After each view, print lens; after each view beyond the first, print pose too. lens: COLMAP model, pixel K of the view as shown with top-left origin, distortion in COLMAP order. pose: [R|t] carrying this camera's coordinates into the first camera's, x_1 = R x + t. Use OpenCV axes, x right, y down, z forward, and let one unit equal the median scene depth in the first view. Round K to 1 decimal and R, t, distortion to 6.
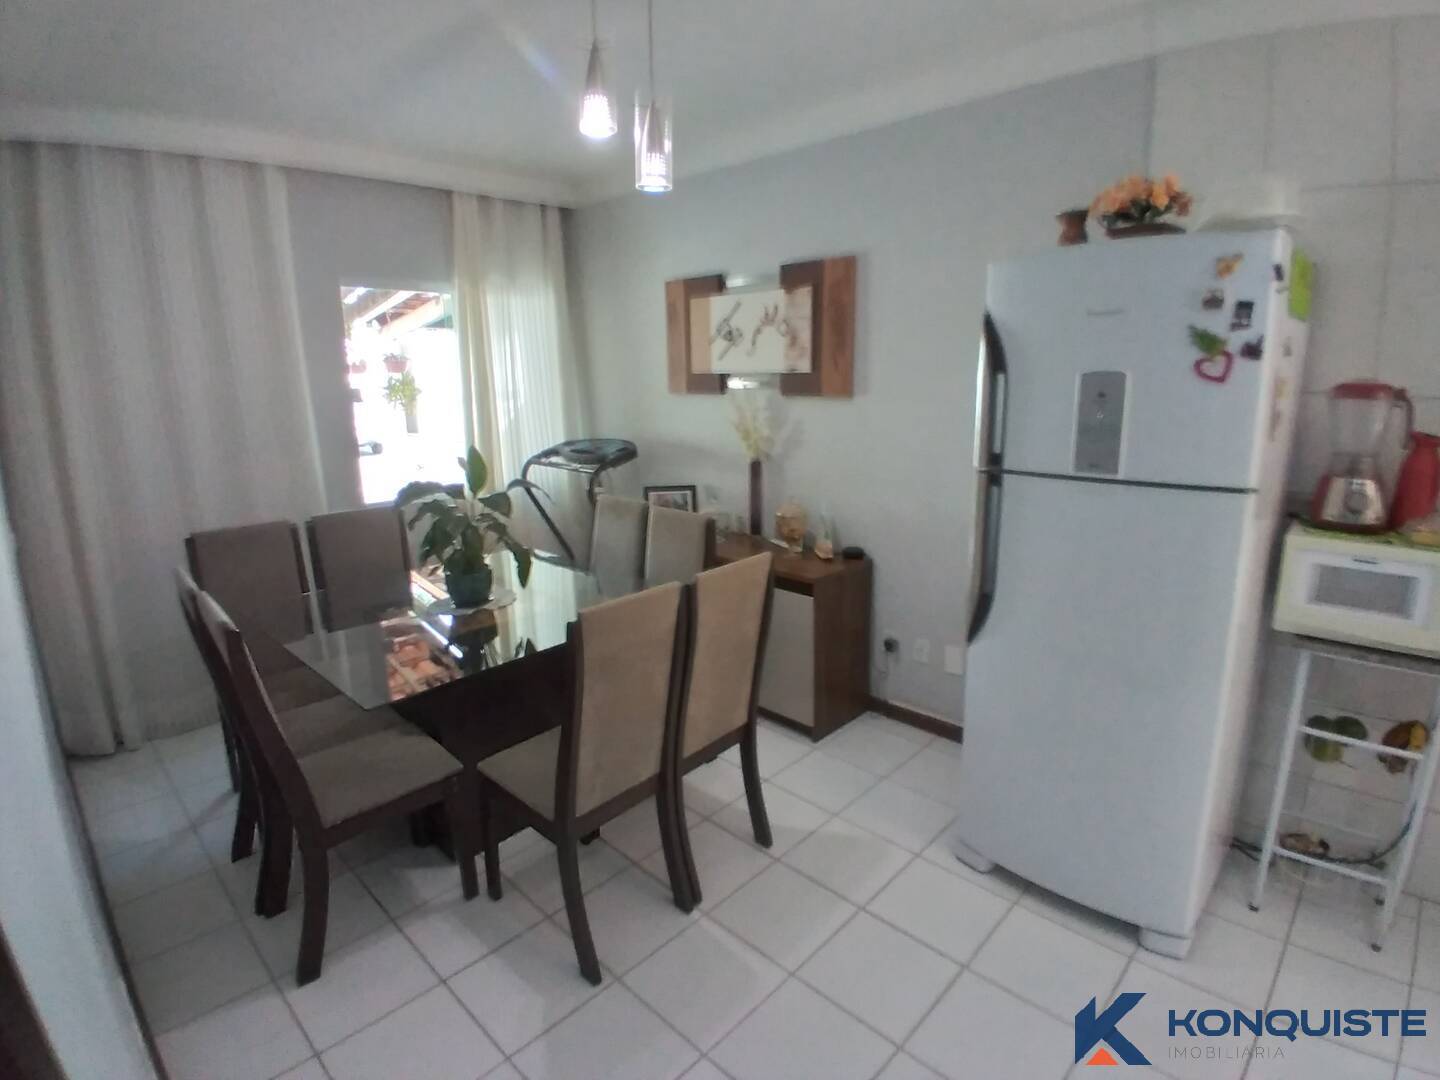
lens RADIAL K [[720.9, 0, 719.4], [0, 720.9, 534.0], [0, 0, 1]] dist [0.005656, -0.045984]
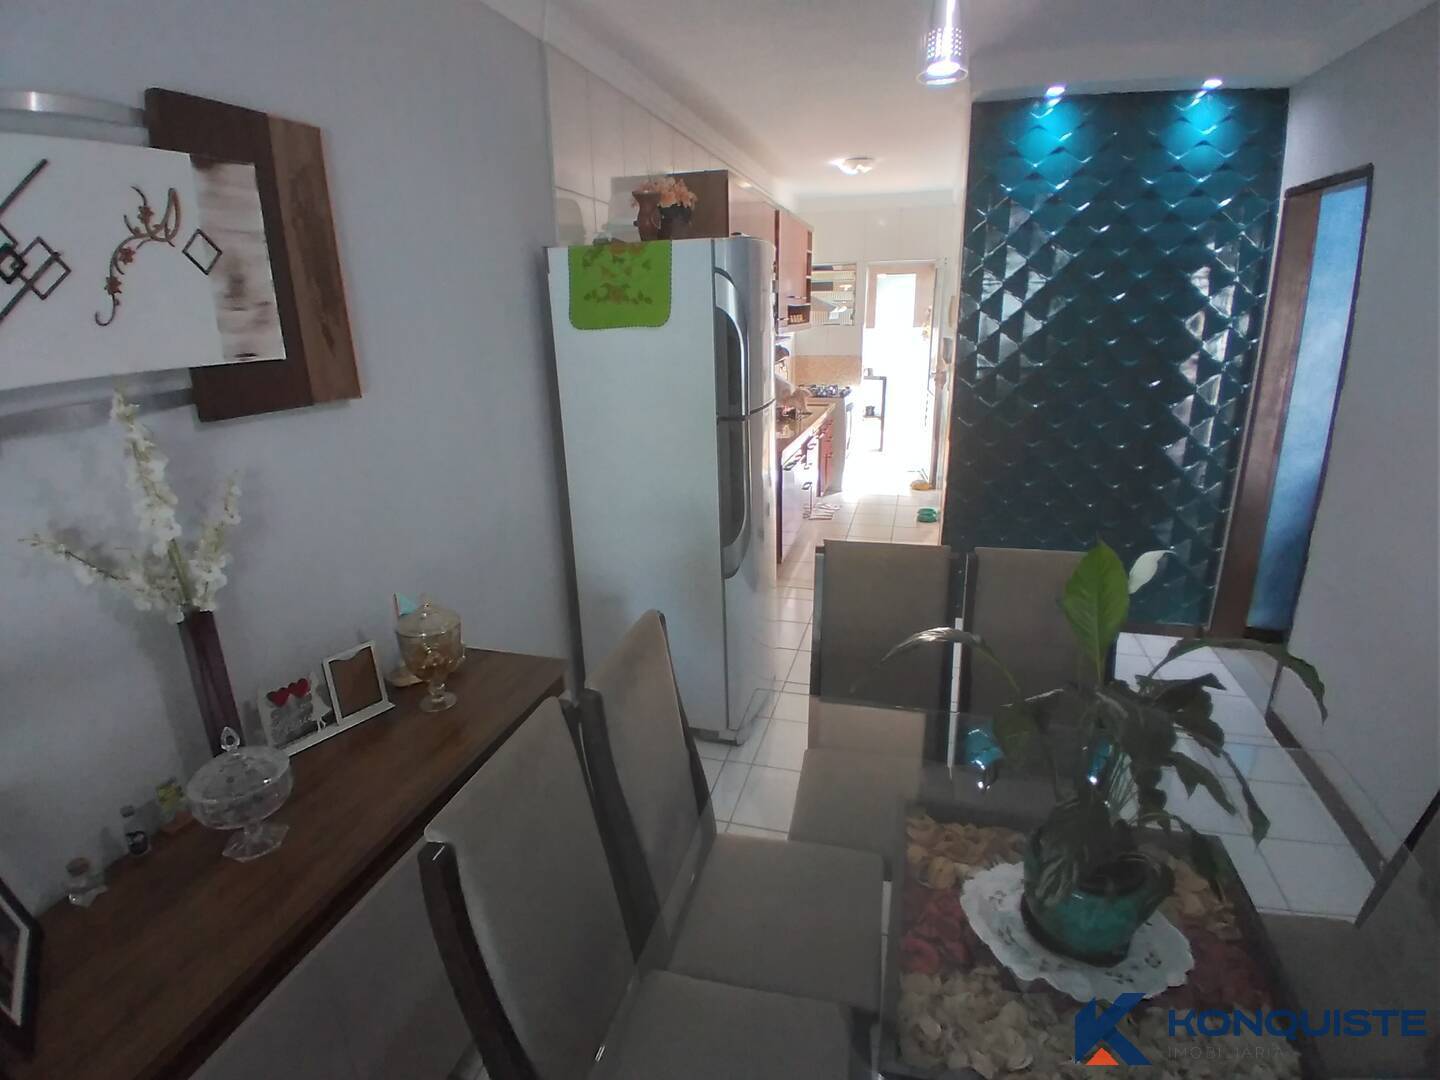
lens RADIAL K [[720.9, 0, 719.4], [0, 720.9, 534.0], [0, 0, 1]] dist [0.005656, -0.045984]
pose [[-0.464038, -0.236899, 0.853550, -0.409491], [0.226808, 0.899679, 0.373008, -0.226259], [-0.856287, 0.366682, -0.363754, 0.948987]]
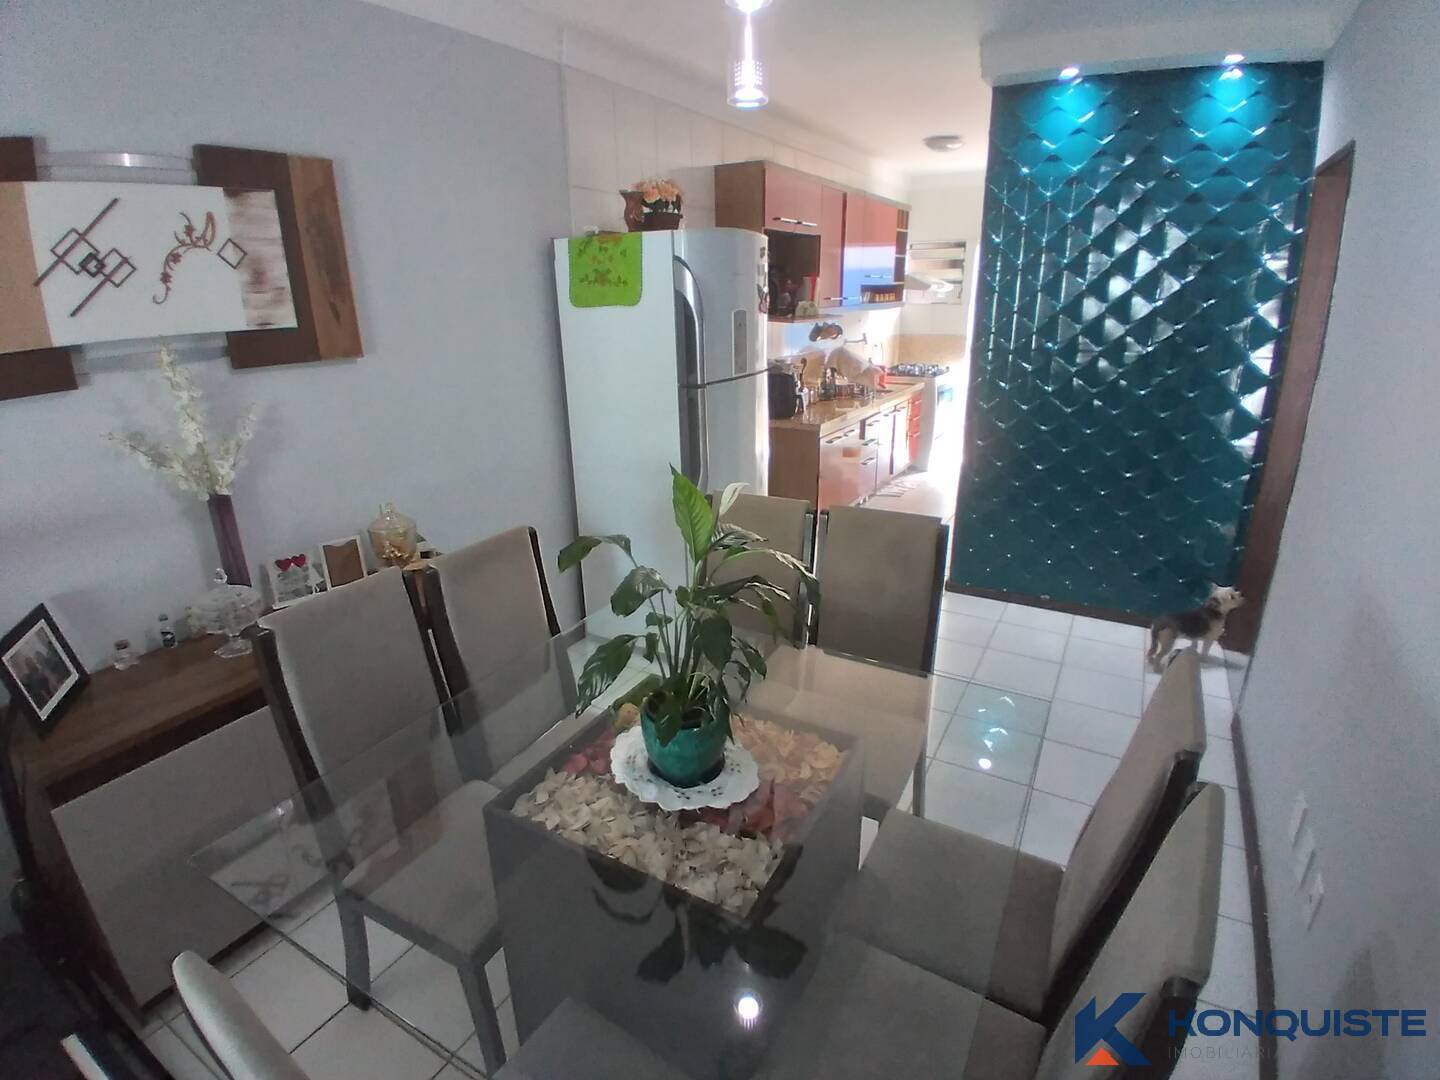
lens RADIAL K [[720.9, 0, 719.4], [0, 720.9, 534.0], [0, 0, 1]] dist [0.005656, -0.045984]
pose [[-0.230911, -0.293875, 0.927533, -0.607645], [0.236700, 0.907690, 0.346515, -0.184203], [-0.943744, 0.299561, -0.140035, 0.768151]]
